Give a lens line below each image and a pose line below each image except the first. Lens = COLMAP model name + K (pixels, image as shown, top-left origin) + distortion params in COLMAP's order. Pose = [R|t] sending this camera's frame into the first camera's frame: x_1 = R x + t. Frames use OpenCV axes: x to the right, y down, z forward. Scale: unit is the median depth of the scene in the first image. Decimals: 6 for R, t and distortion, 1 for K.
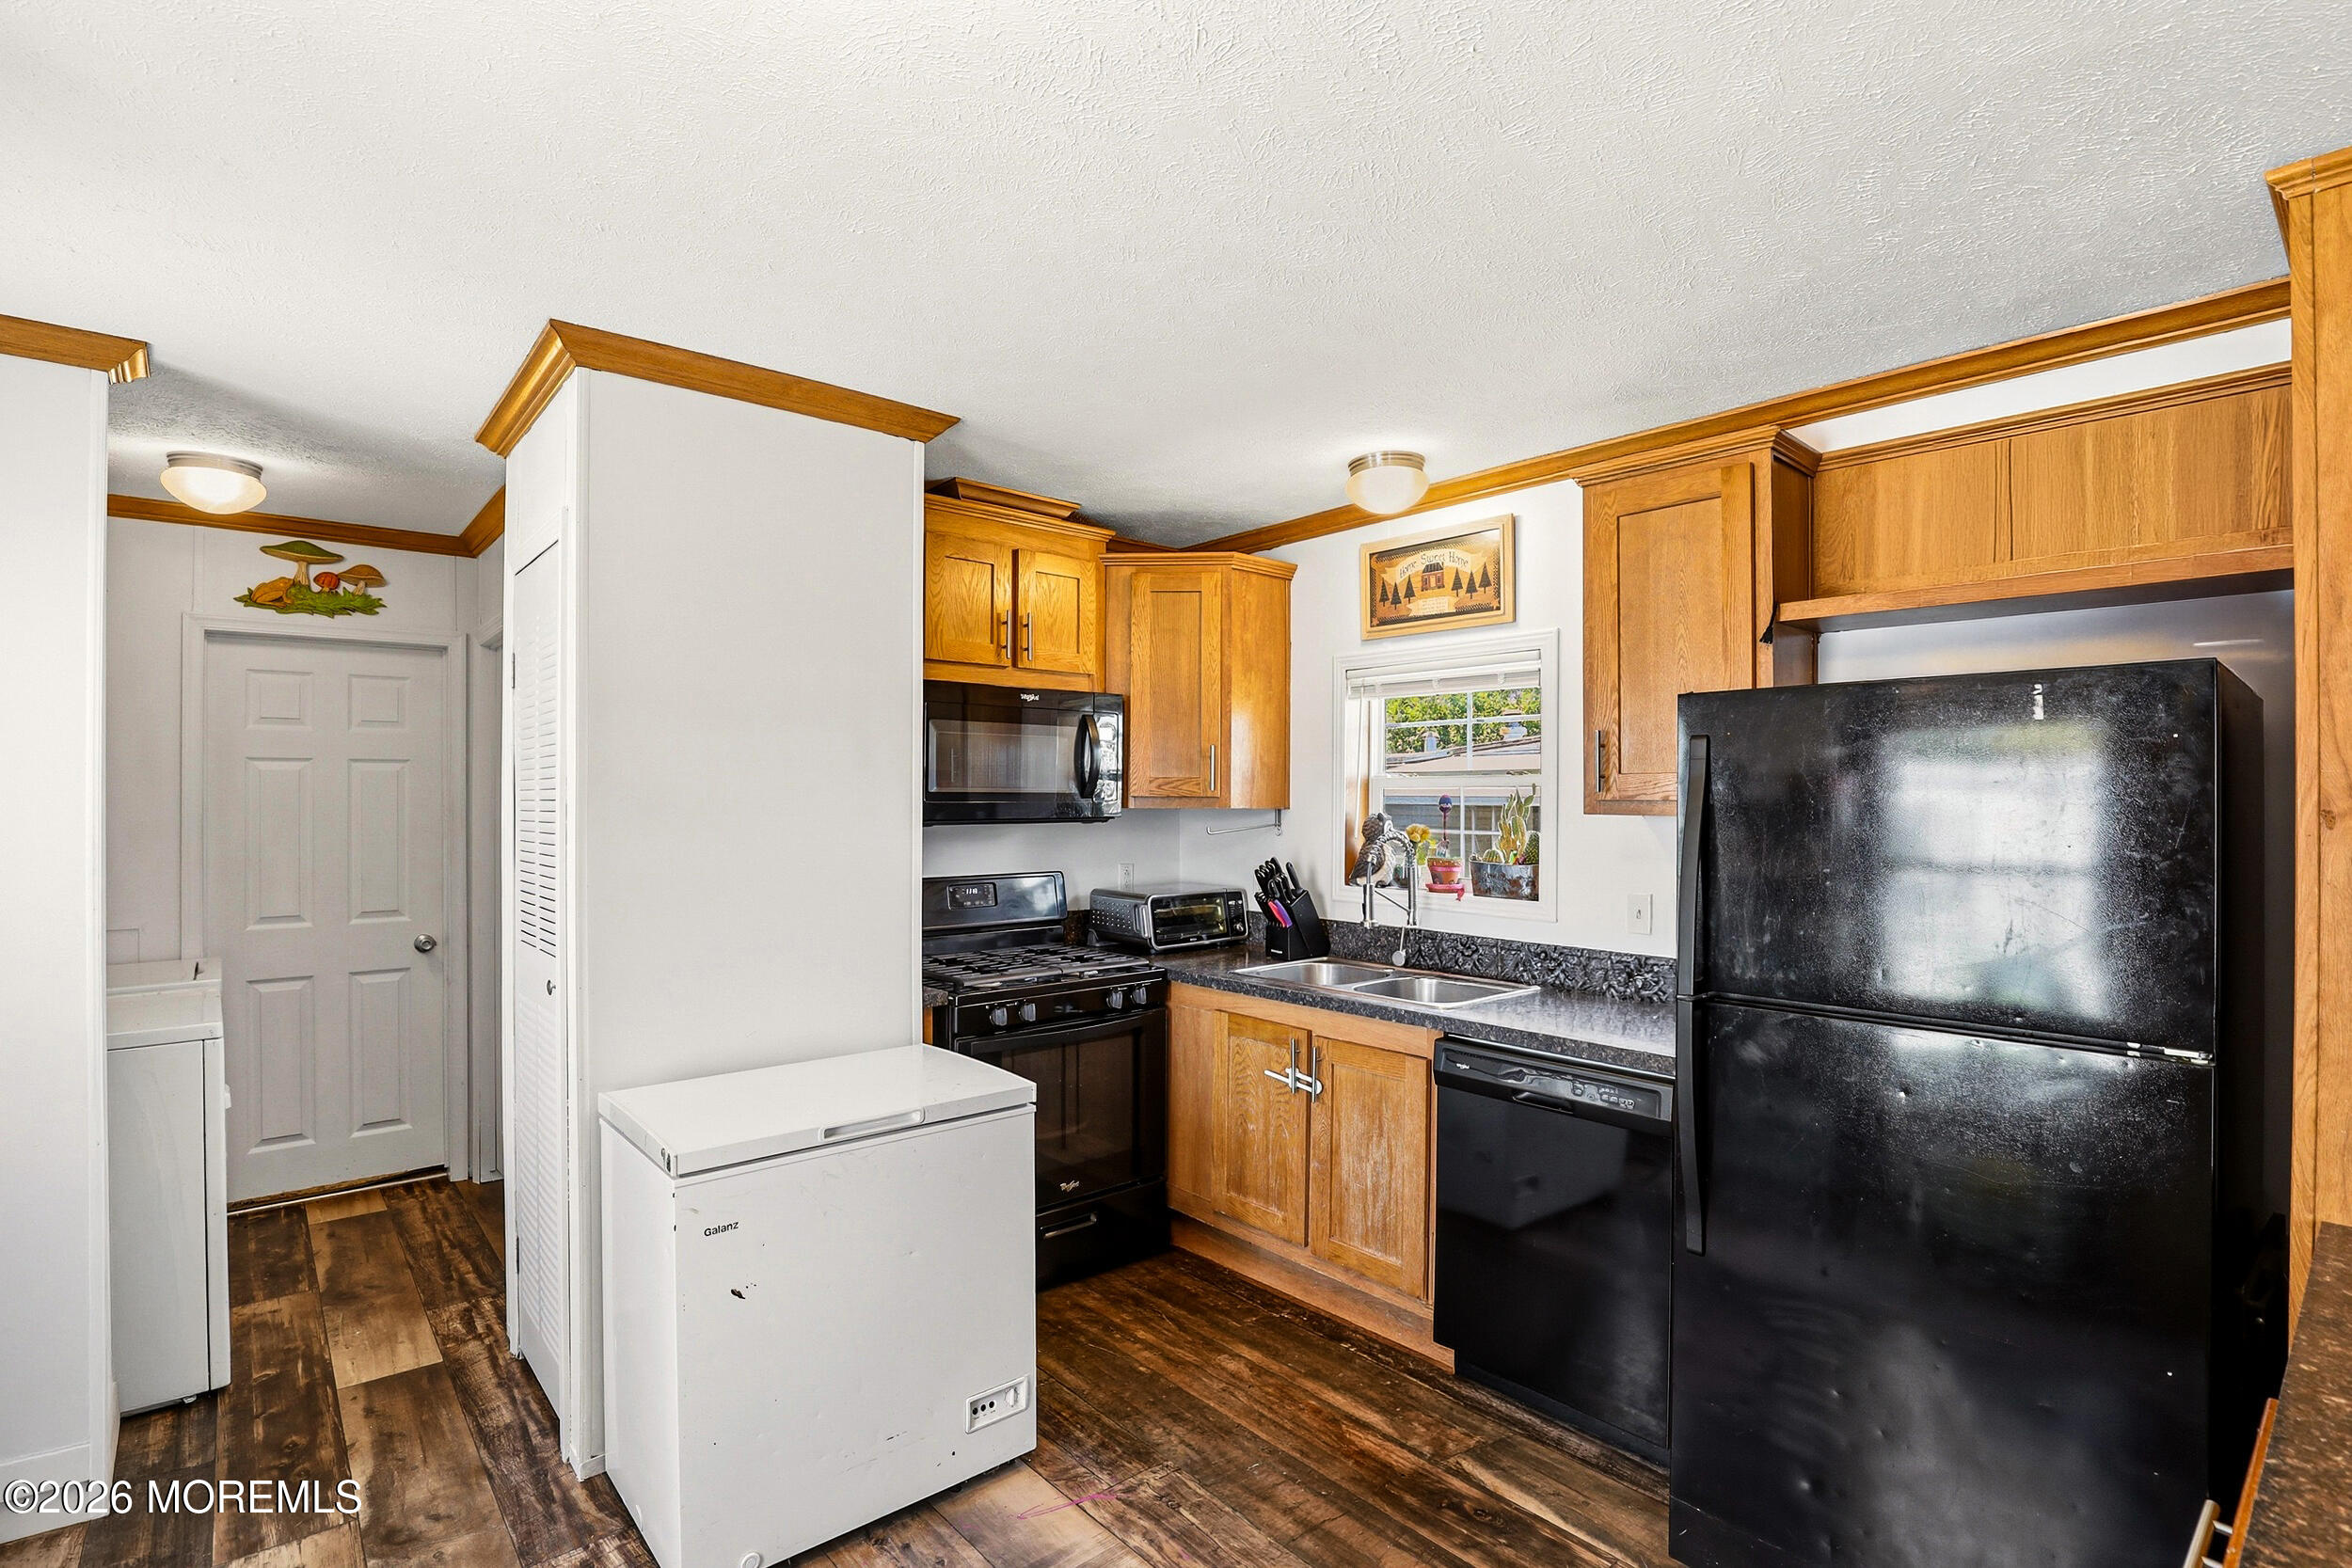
lens RADIAL K [[1098.8, 0, 1176.1], [0, 1098.8, 796.9], [0, 0, 1]] dist [-0.028556, -0.000522]
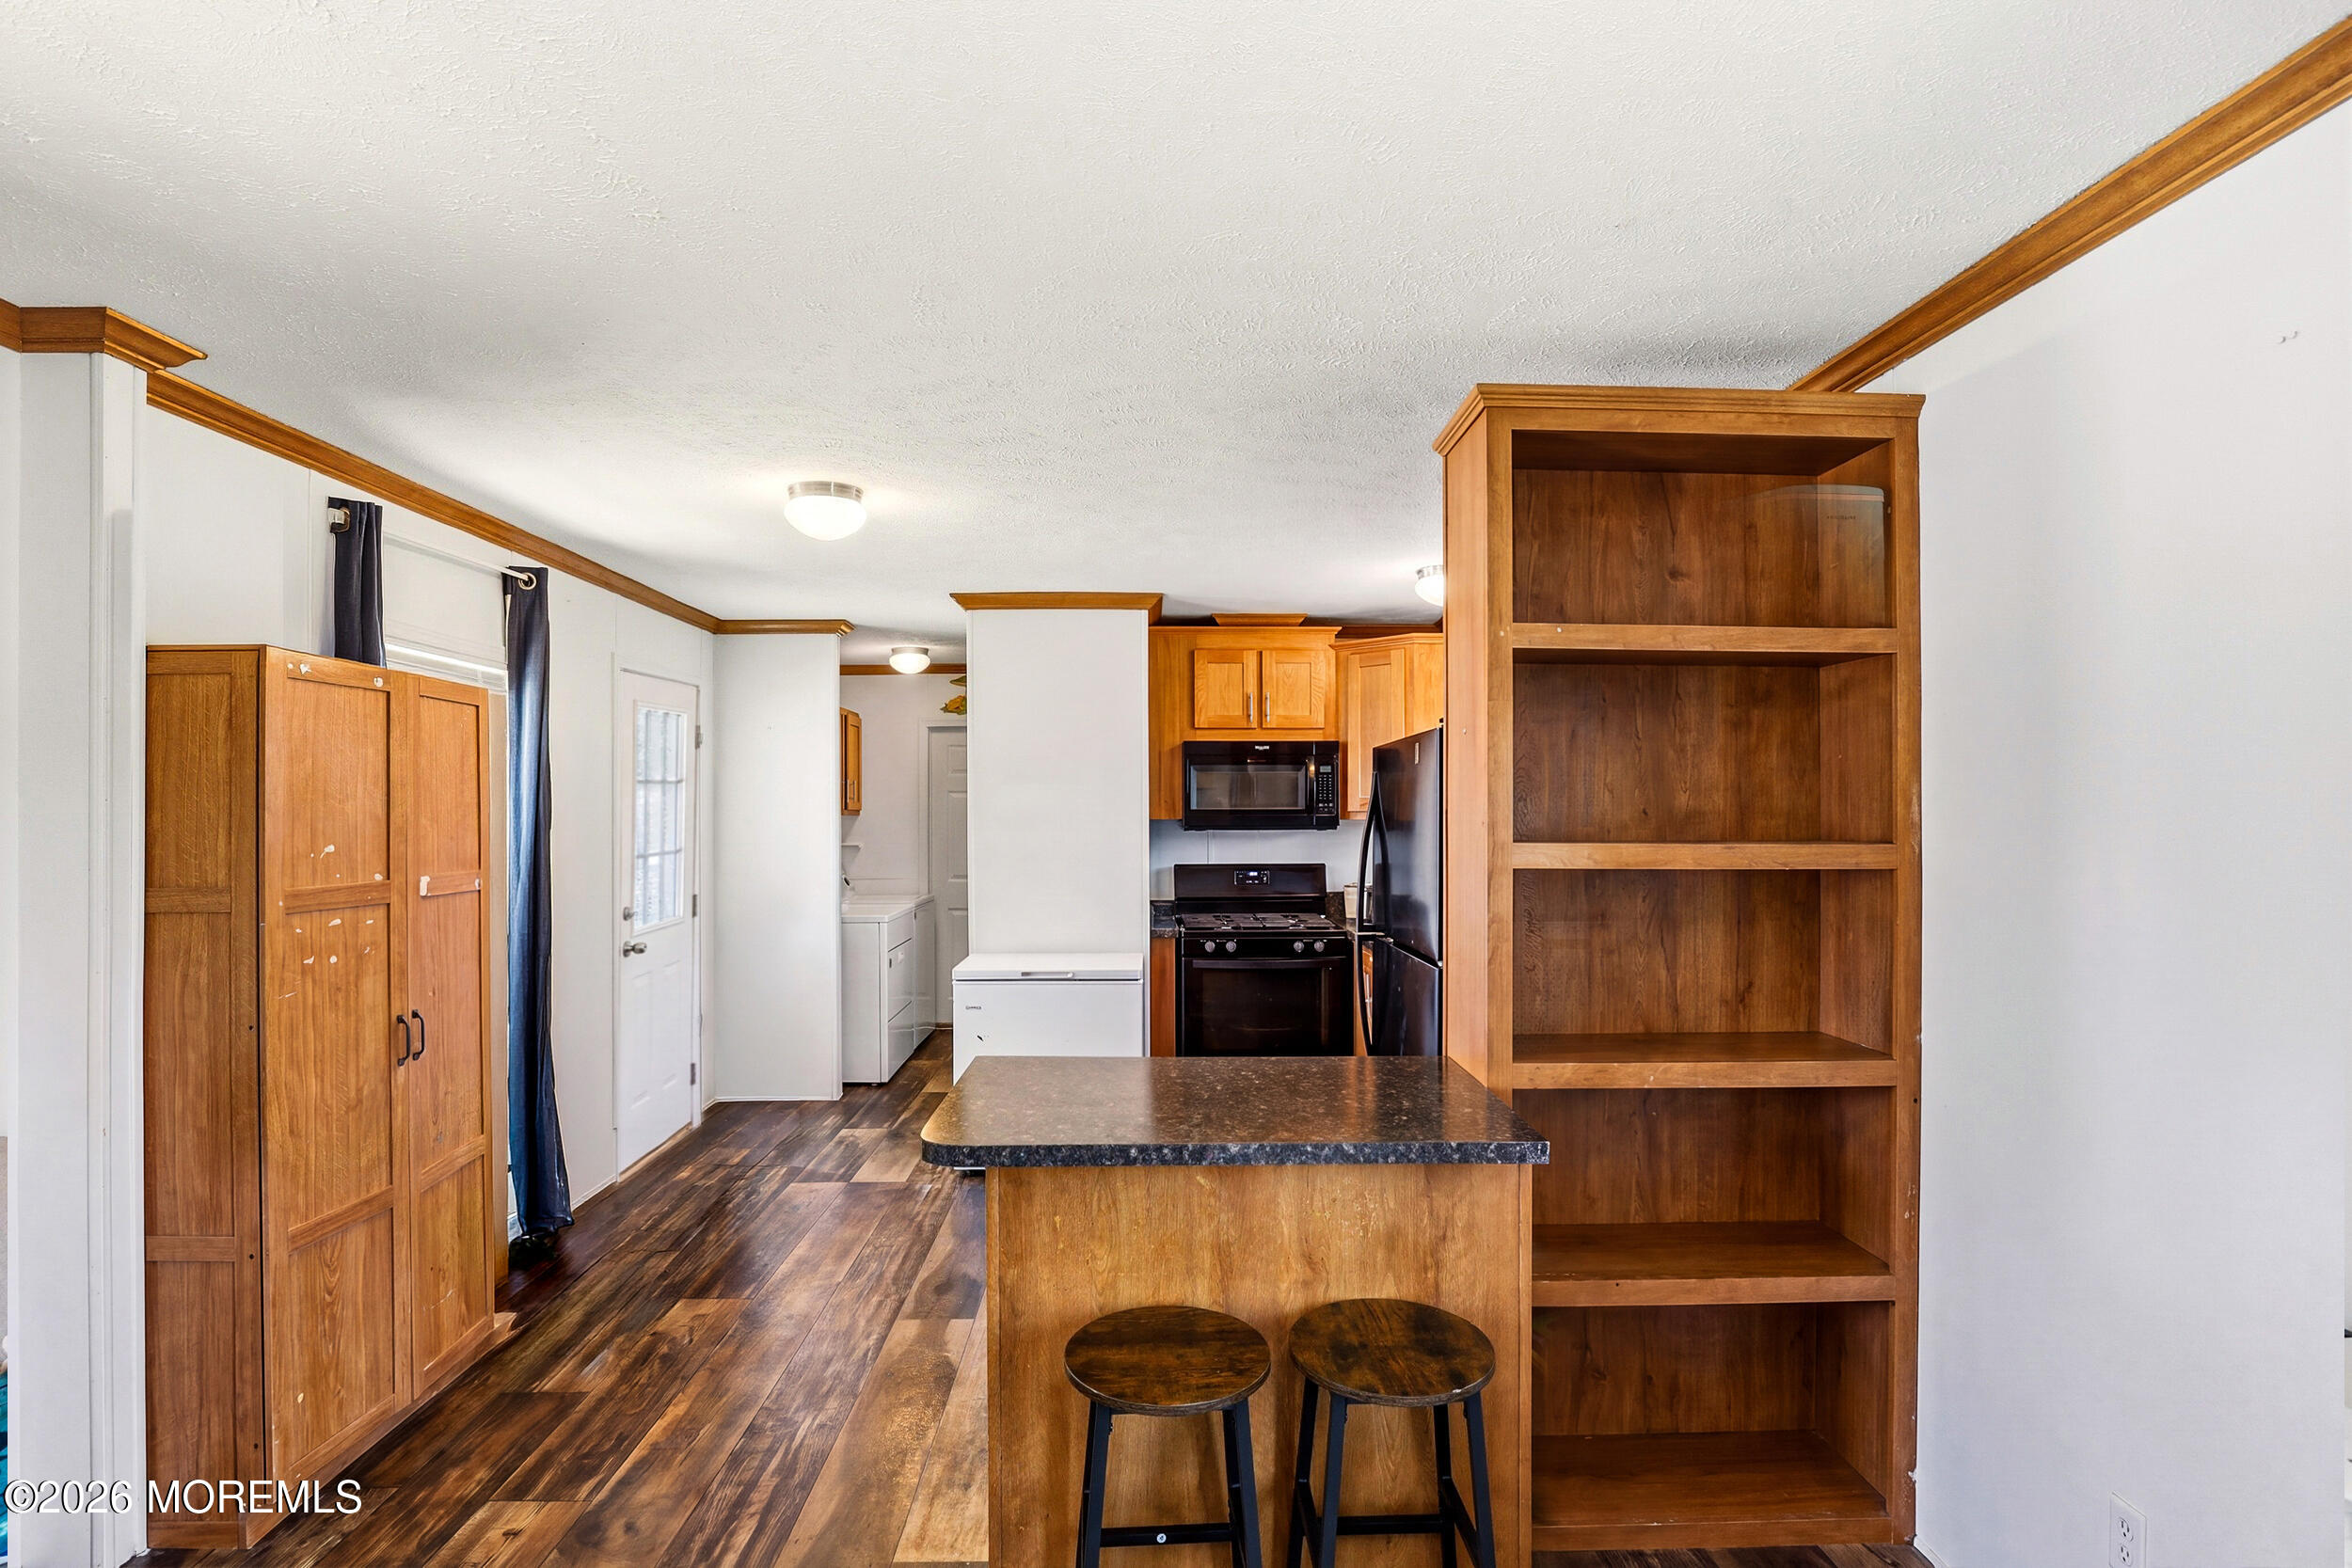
lens RADIAL K [[1098.8, 0, 1176.1], [0, 1098.8, 796.9], [0, 0, 1]] dist [-0.028556, -0.000522]
pose [[0.765615, -0.009922, -0.643223, 0.687970], [0.001784, 0.999910, -0.013299, -0.000967], [0.643297, 0.009035, 0.765564, -0.230871]]
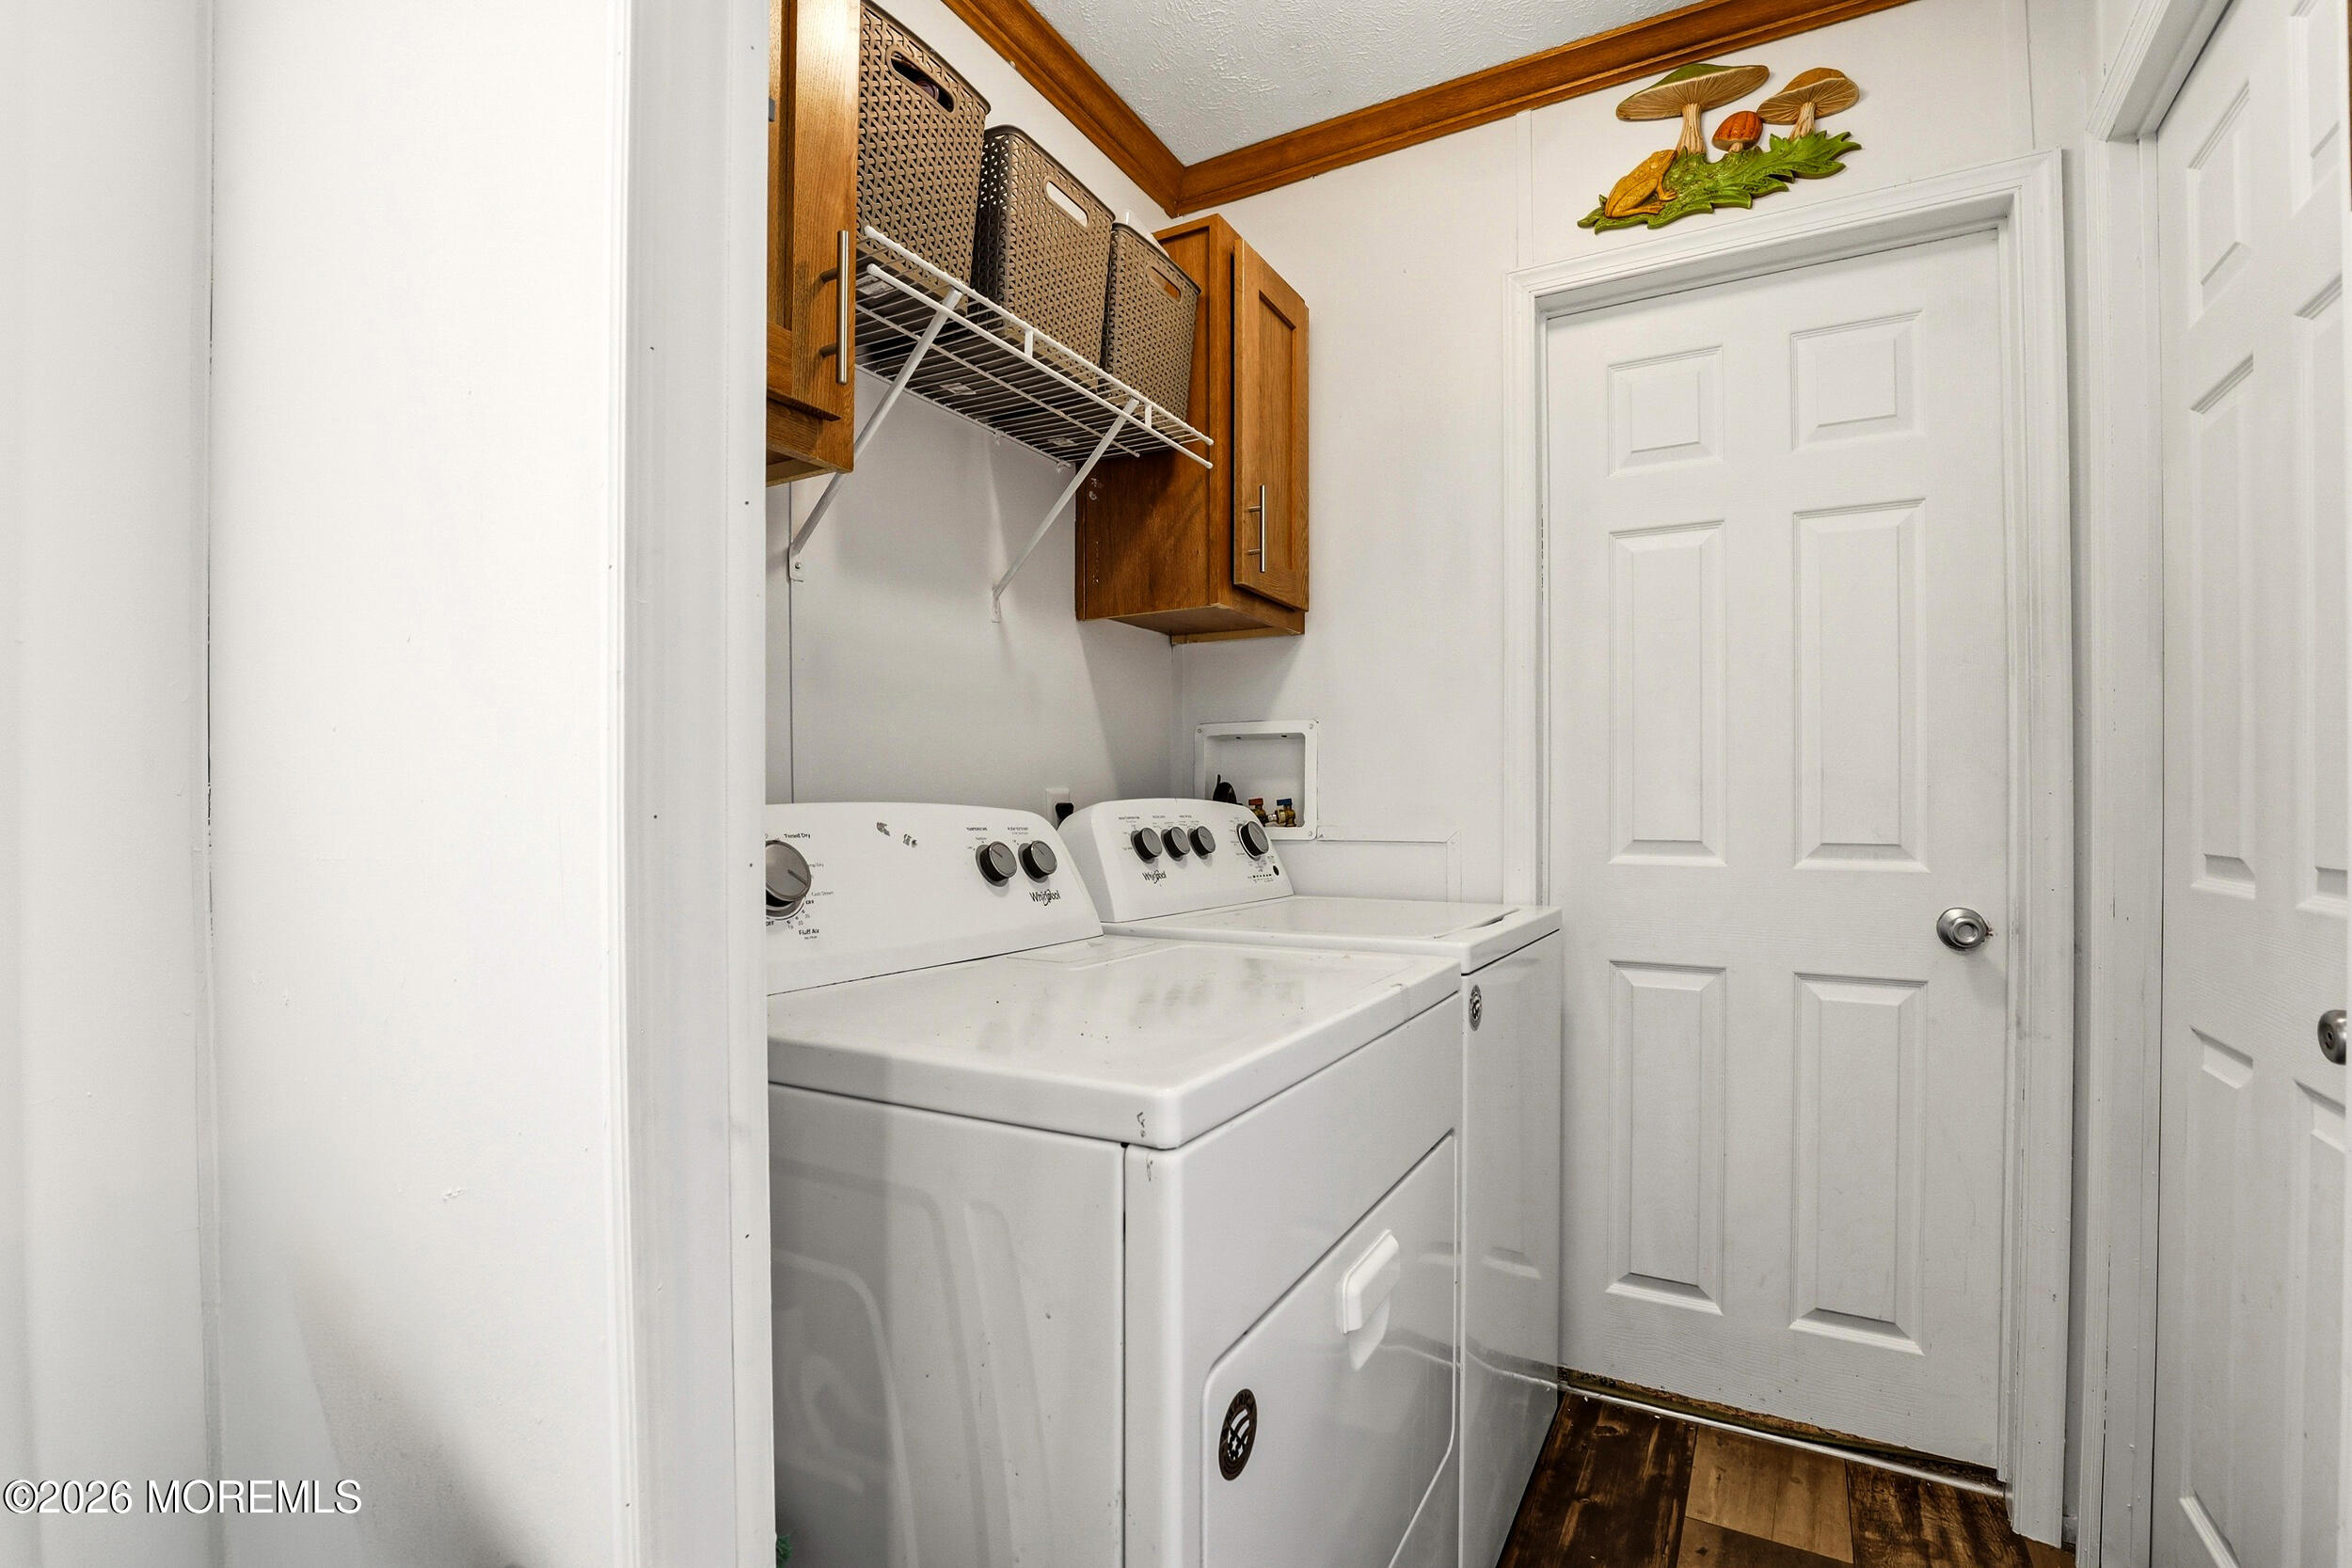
lens RADIAL K [[1098.8, 0, 1176.1], [0, 1098.8, 796.9], [0, 0, 1]] dist [-0.028556, -0.000522]
pose [[0.313422, 0.001479, -0.949613, -0.416233], [0.003541, 0.999990, 0.002726, 0.087405], [0.949607, -0.004217, 0.313414, 0.617117]]
